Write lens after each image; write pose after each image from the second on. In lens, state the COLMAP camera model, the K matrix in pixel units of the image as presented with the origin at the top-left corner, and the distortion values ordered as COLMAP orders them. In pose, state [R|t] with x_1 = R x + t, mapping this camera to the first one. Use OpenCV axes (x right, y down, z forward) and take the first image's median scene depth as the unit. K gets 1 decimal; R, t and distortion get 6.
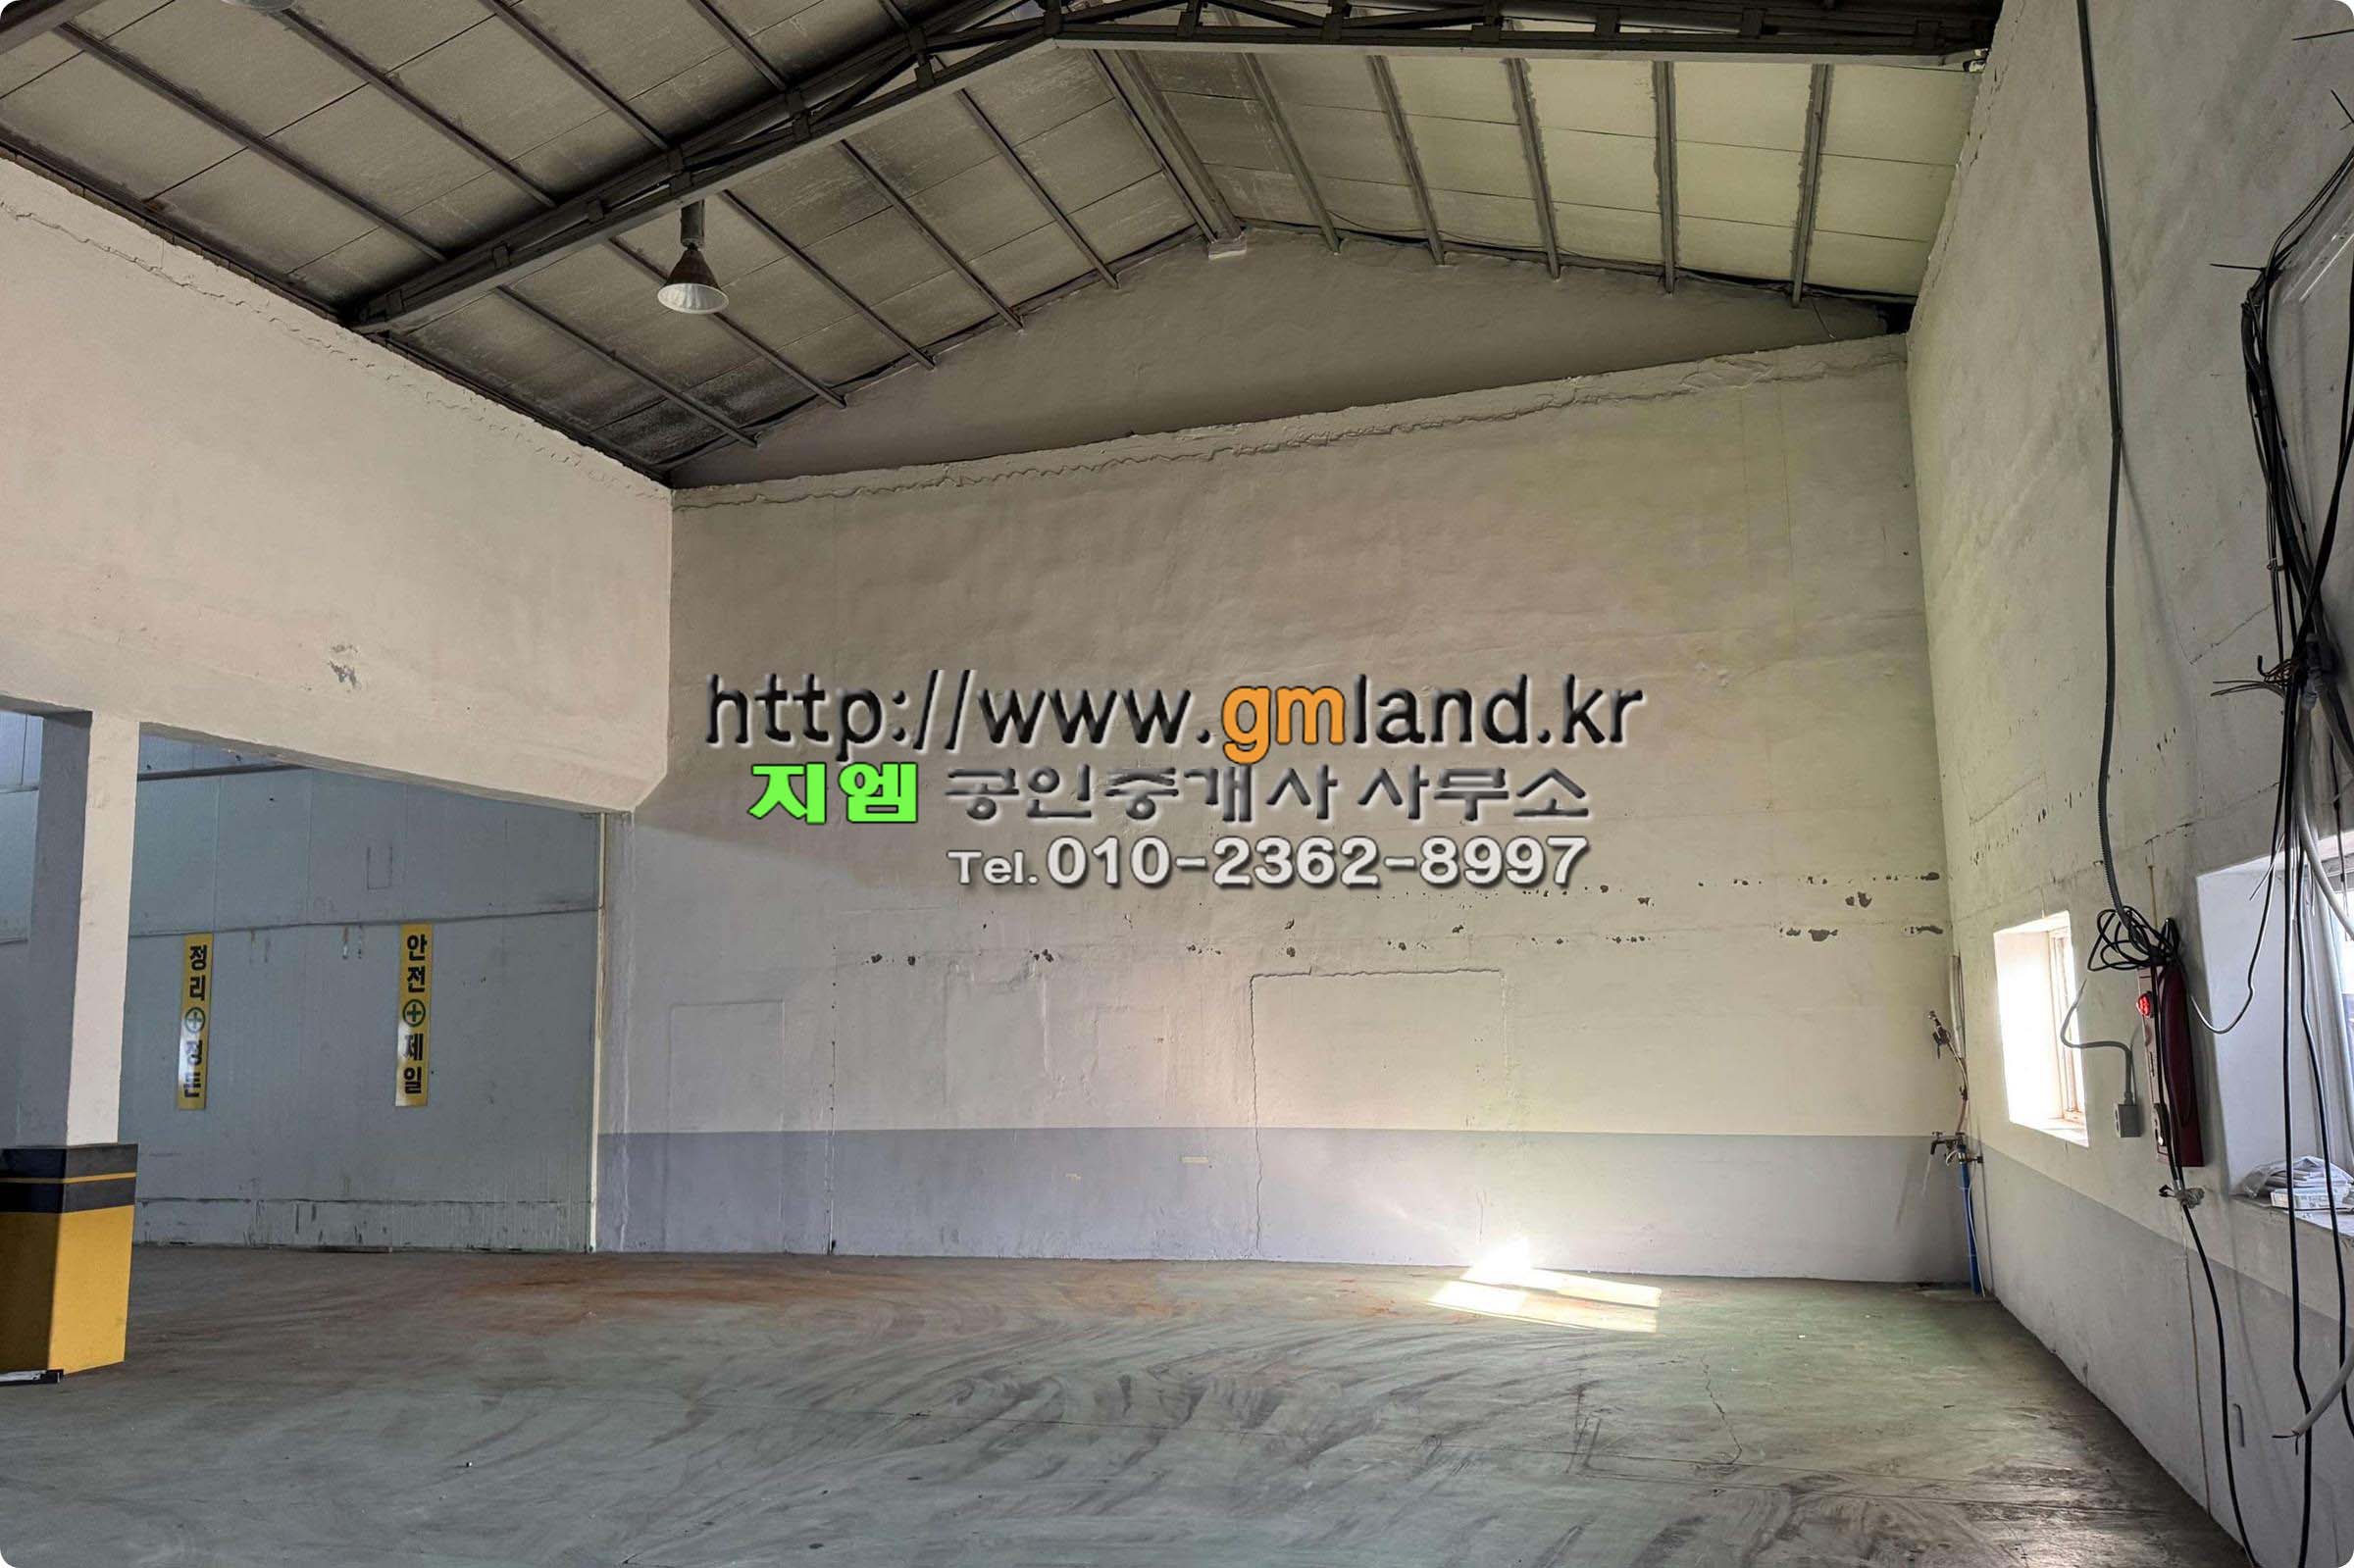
lens RADIAL K [[1740.1, 0, 1177.0], [0, 1740.1, 784.0], [0, 0, 1]] dist [0.005737, -0.028140]
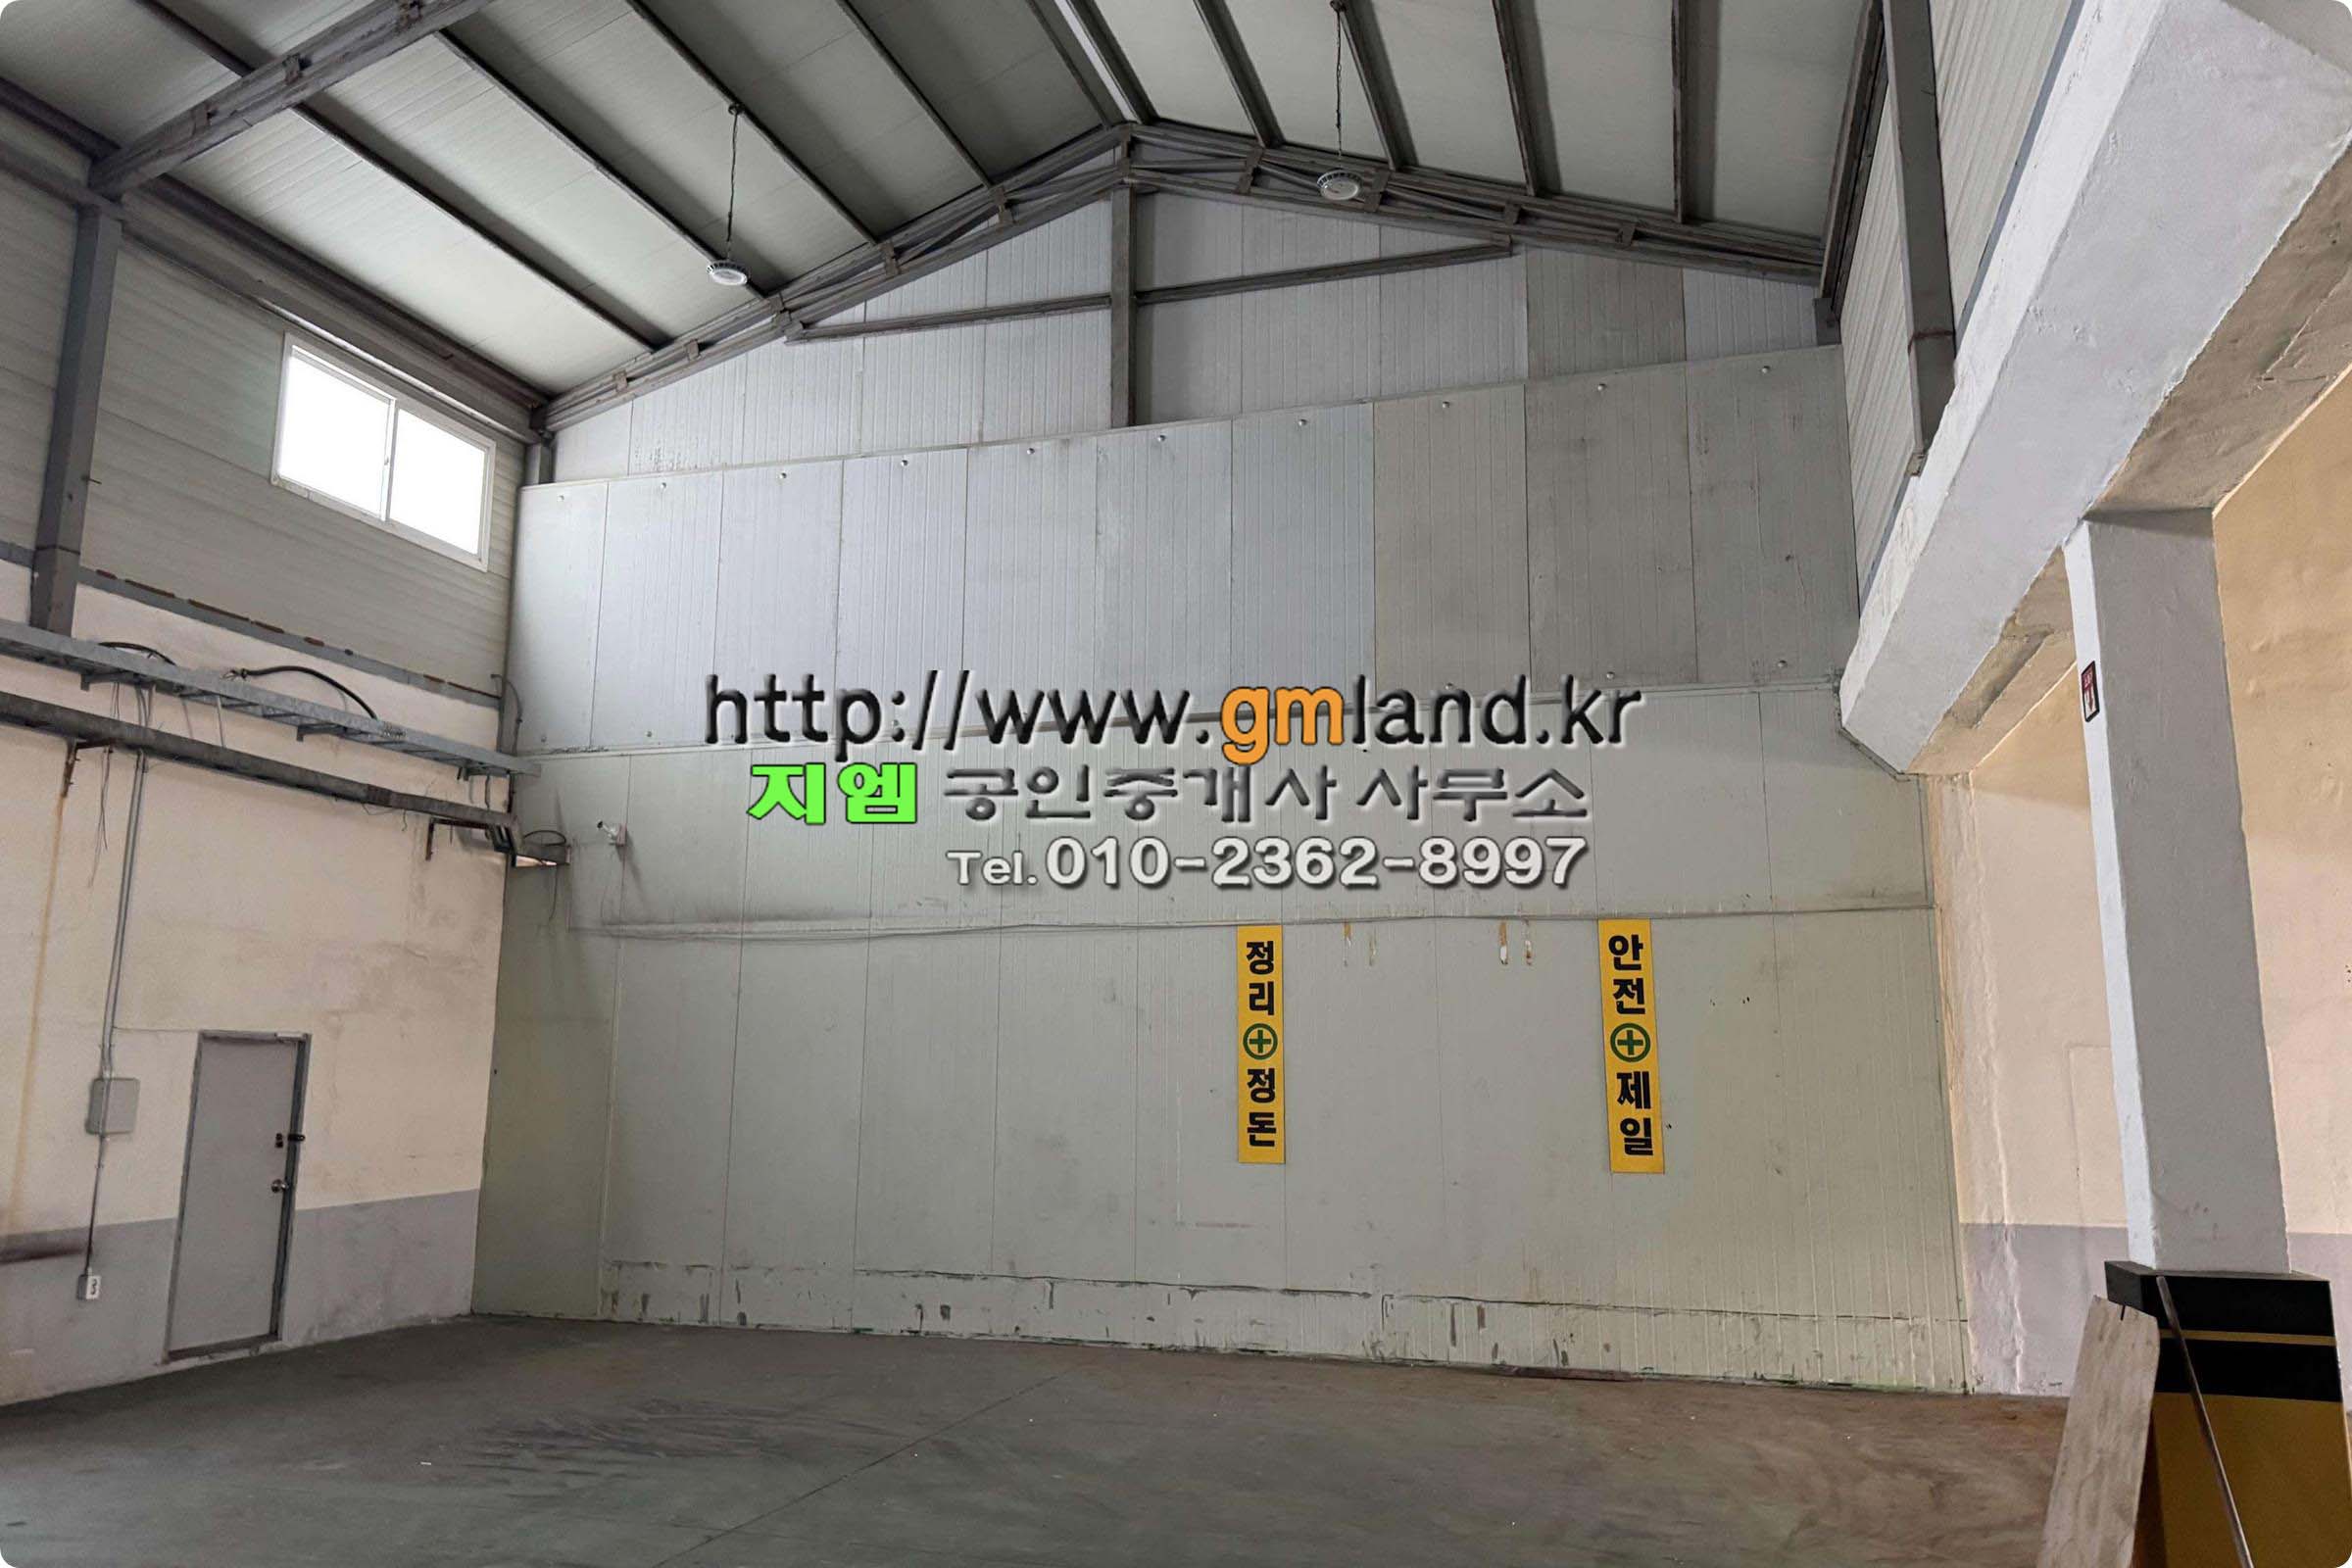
lens RADIAL K [[1685.1, 0, 1170.3], [0, 1685.1, 750.9], [0, 0, 1]] dist [0.004223, -0.037076]
pose [[0.999431, 0.030705, -0.013926, -0.668773], [-0.031304, 0.998495, -0.045040, 0.051272], [0.012522, 0.045450, 0.998888, 0.311468]]
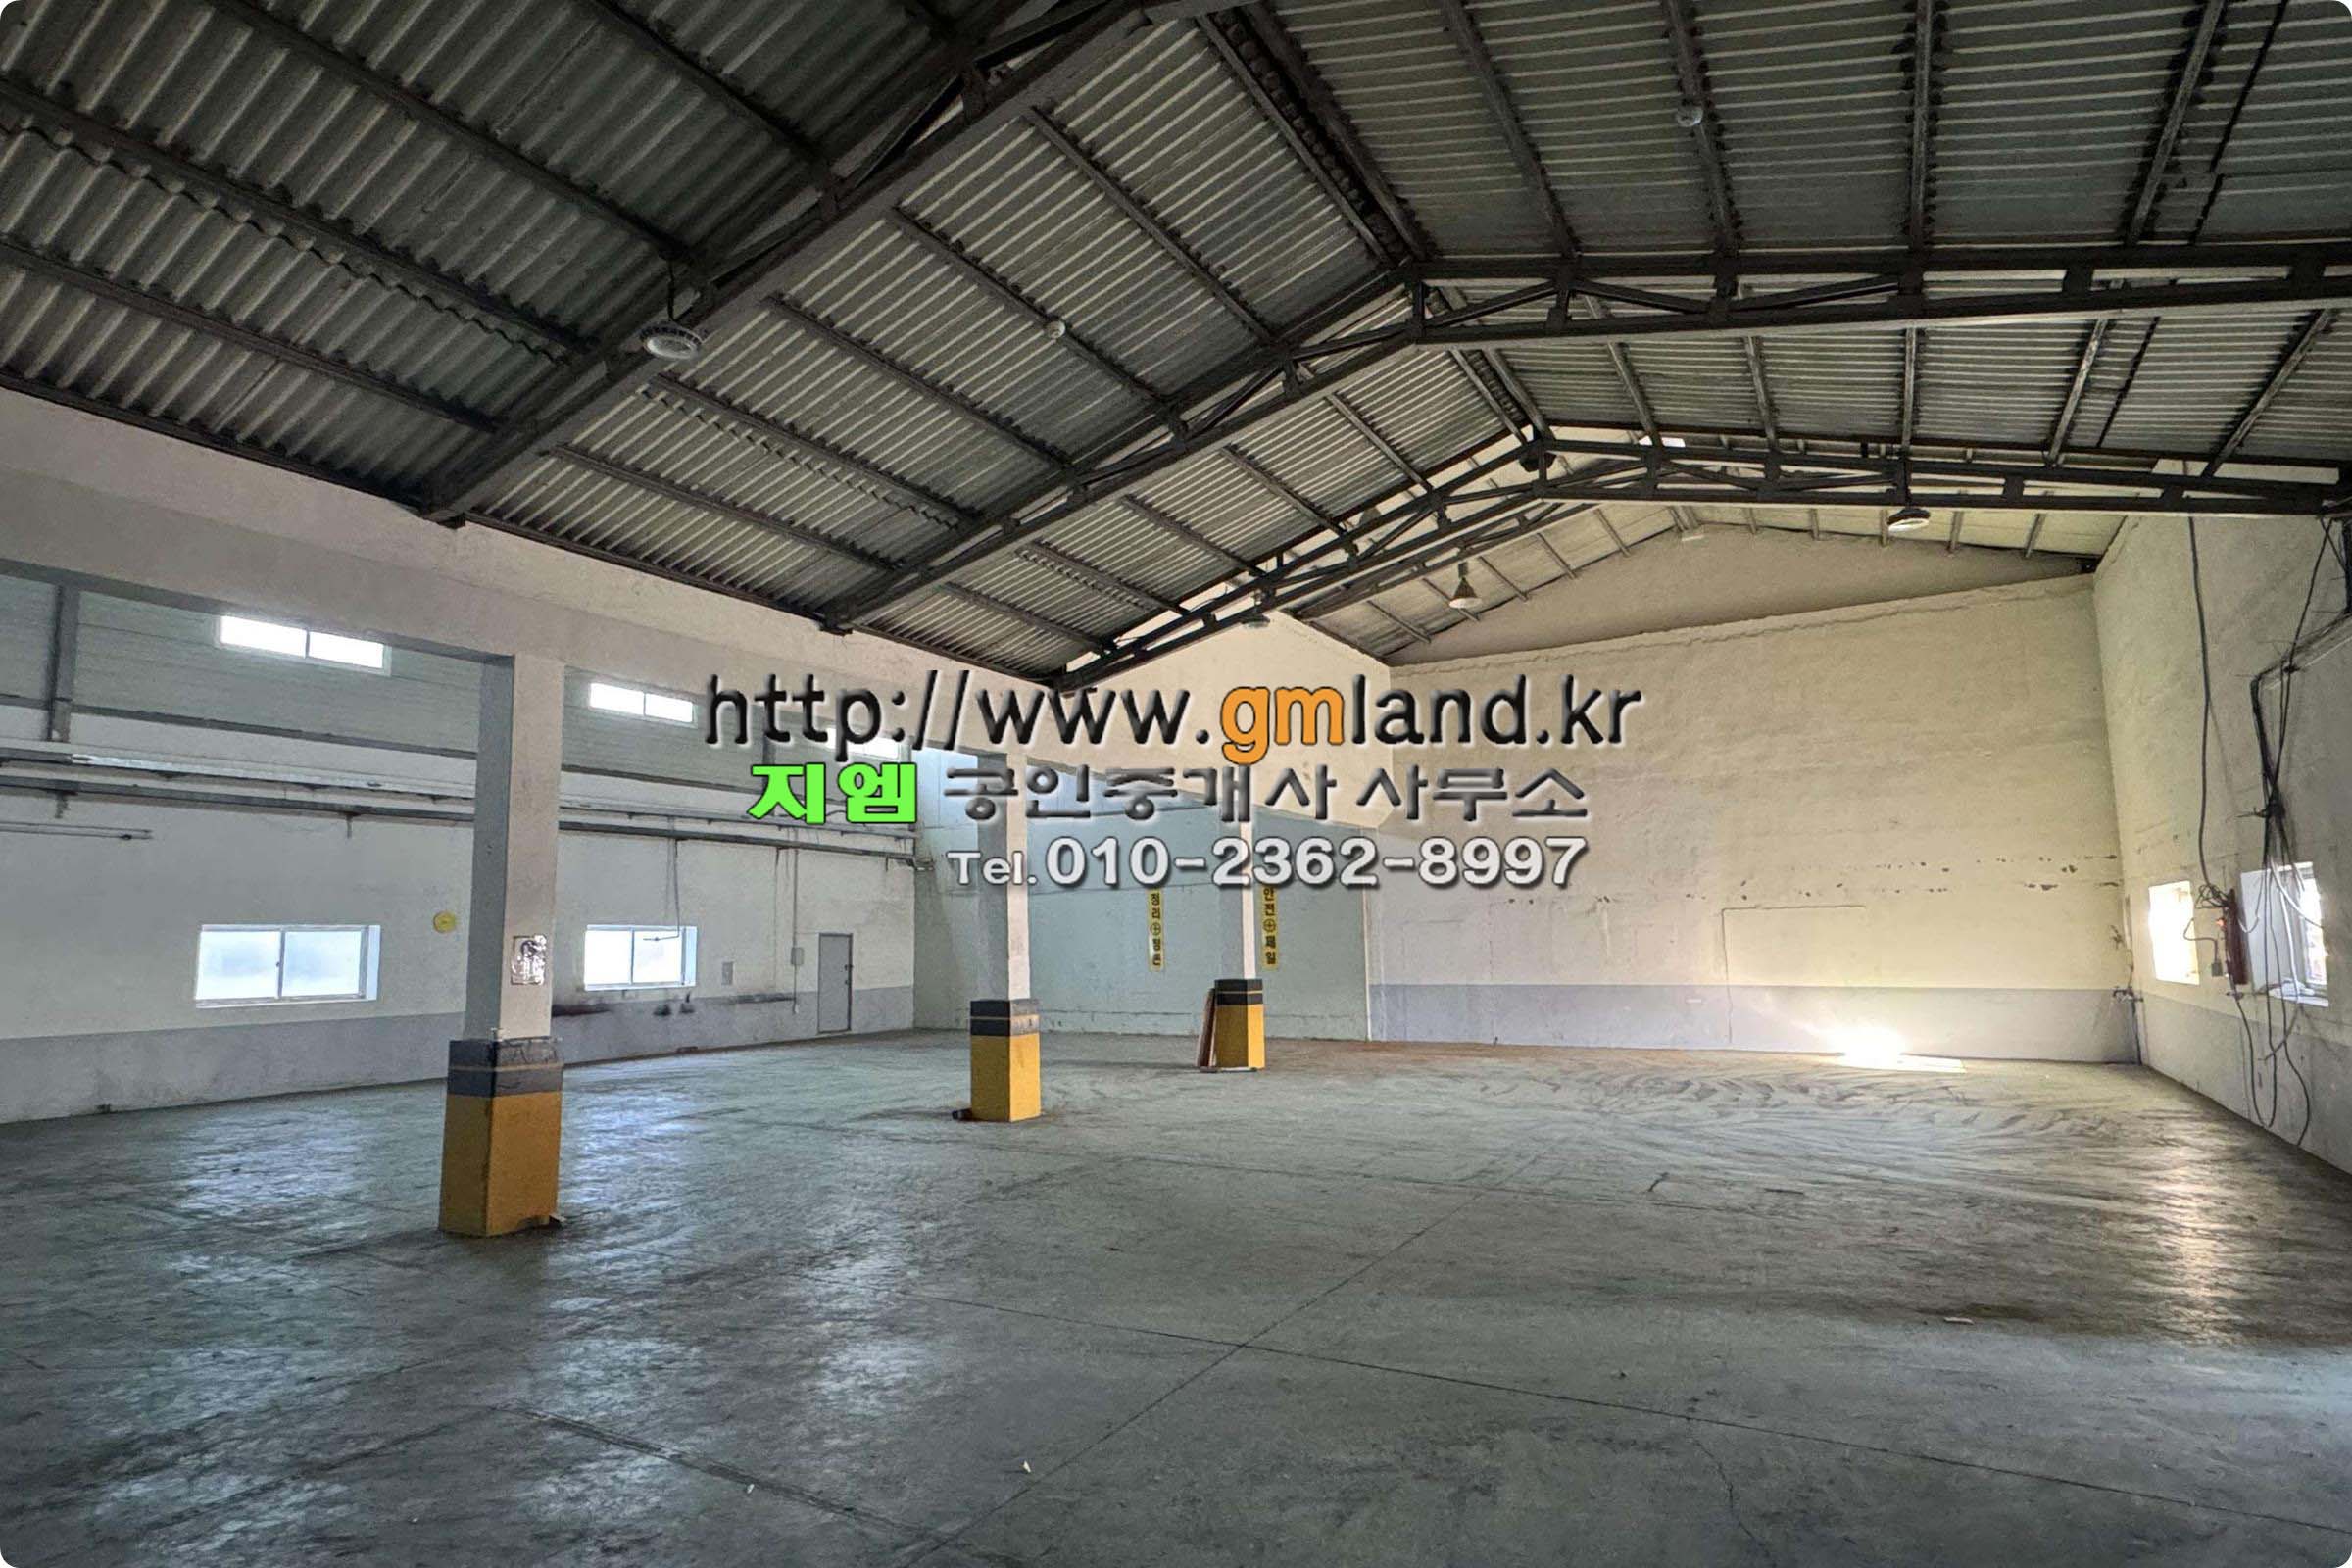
lens RADIAL K [[1201.4, 0, 1126.2], [0, 1201.4, 794.5], [0, 0, 1]] dist [-0.045817, -0.000265]
pose [[0.961894, -0.022137, -0.272525, -0.223040], [0.027531, 0.999493, 0.015987, -0.055972], [0.272033, -0.022880, 0.962016, -0.450477]]
